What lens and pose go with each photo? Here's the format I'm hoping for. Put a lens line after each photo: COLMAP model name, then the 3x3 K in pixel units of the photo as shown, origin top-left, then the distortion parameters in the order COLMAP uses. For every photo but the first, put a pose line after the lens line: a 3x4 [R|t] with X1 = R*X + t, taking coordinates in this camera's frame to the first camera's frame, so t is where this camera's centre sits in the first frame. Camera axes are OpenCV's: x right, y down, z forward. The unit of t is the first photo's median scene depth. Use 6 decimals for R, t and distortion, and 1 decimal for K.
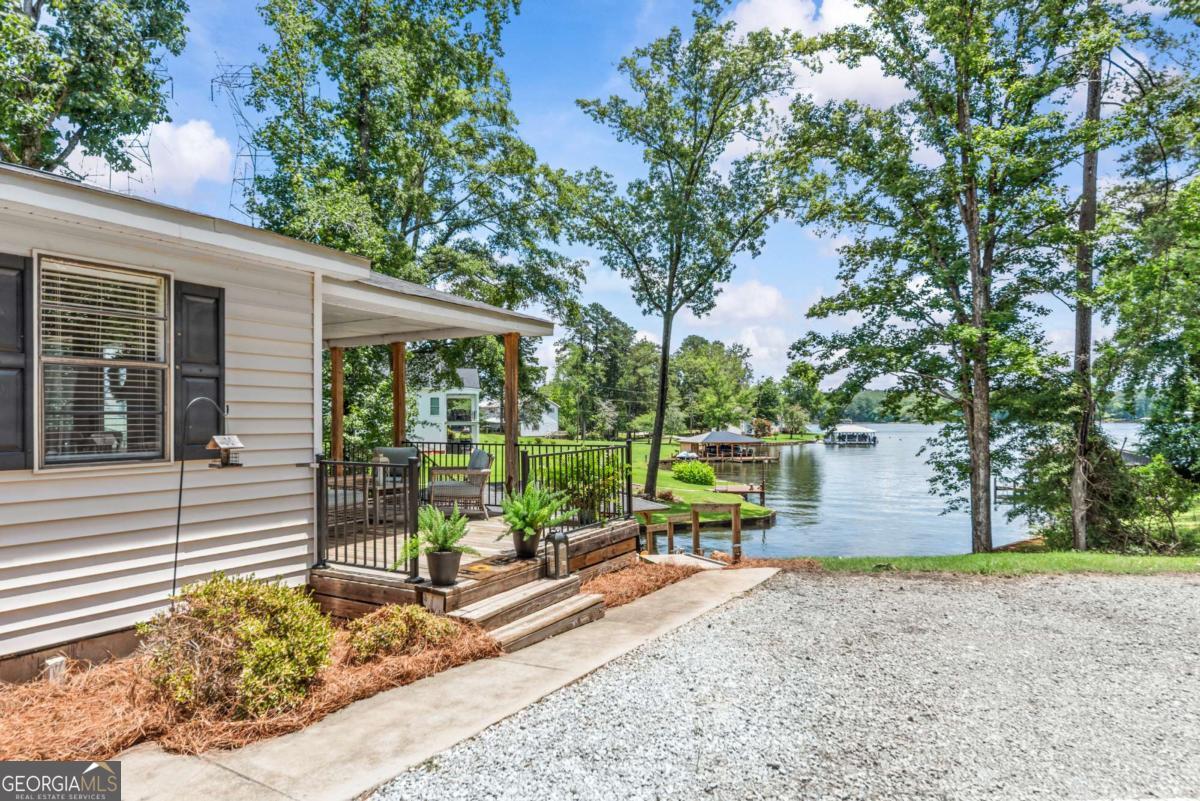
lens RADIAL K [[726.9, 0, 580.3], [0, 726.9, 423.1], [0, 0, 1]] dist [-0.003263, -0.000033]
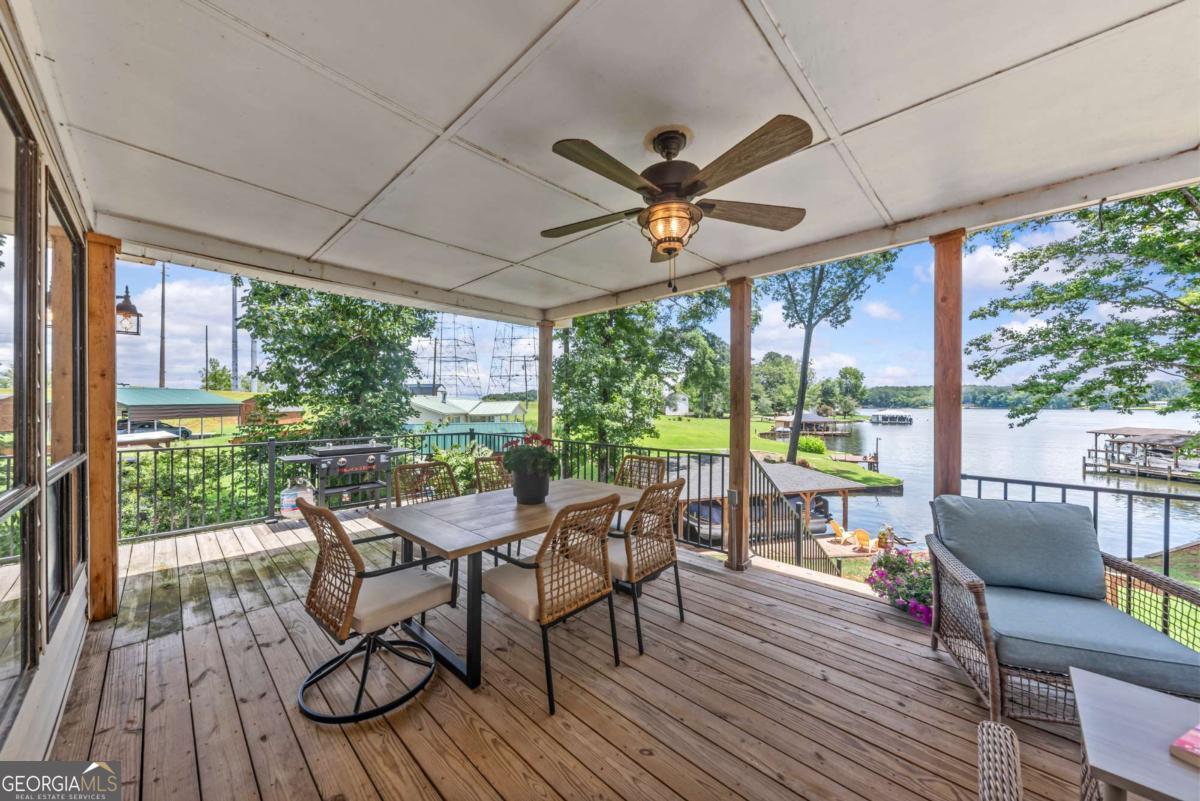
lens RADIAL K [[413.8, 0, 585.5], [0, 413.8, 401.4], [0, 0, 1]] dist [-0.000309, -0.000197]
pose [[0.970302, 0.005138, -0.241842, -0.092287], [-0.007979, 0.999910, -0.010769, -0.002621], [0.241765, 0.012379, 0.970256, 0.175467]]
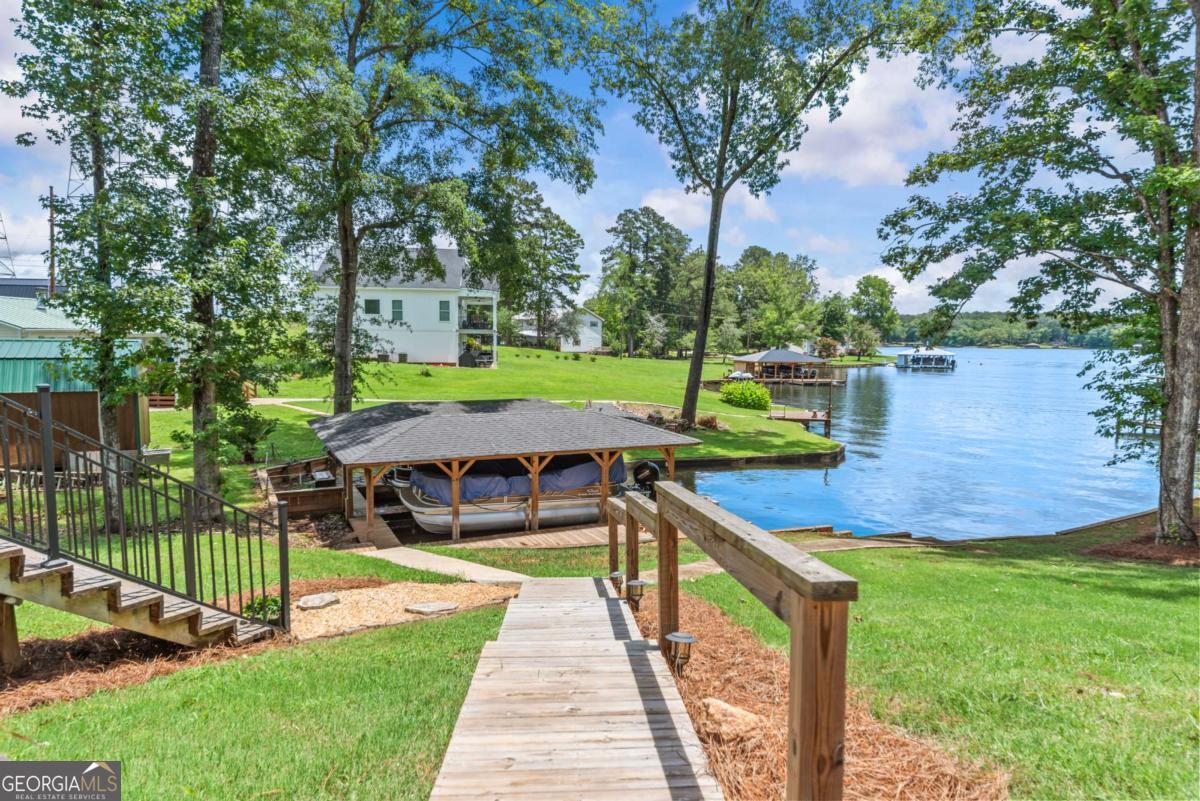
lens RADIAL K [[748.2, 0, 600.0], [0, 748.2, 400.5], [0, 0, 1]] dist [0.026554, -0.002340]
pose [[0.998752, 0.023201, -0.044226, 0.035521], [-0.019657, 0.996685, 0.078945, 0.012902], [0.045911, -0.077977, 0.995897, 0.173334]]
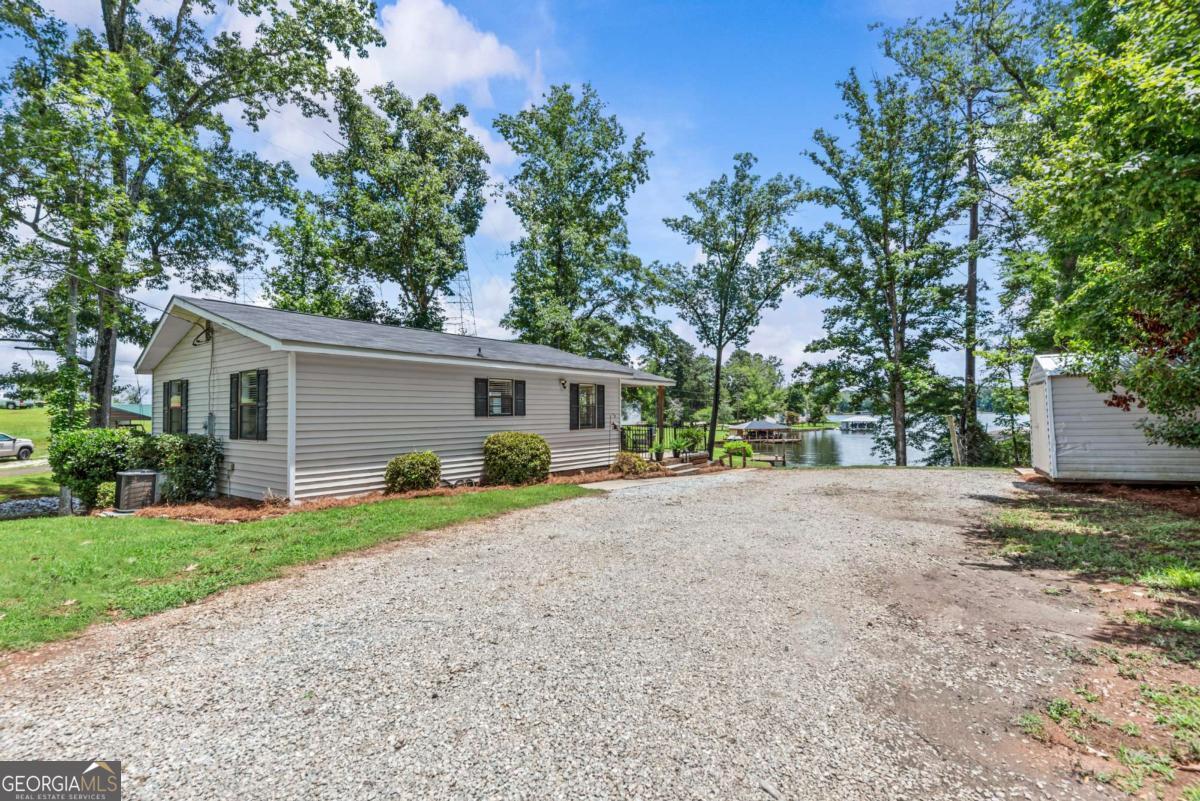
lens RADIAL K [[558.1, 0, 600.0], [0, 558.1, 400.5], [0, 0, 1]] dist [0.010171, -0.000035]
pose [[0.995671, -0.007552, -0.092635, -0.027538], [0.005107, 0.999633, -0.026602, -0.002501], [0.092802, 0.026014, 0.995345, -0.242018]]
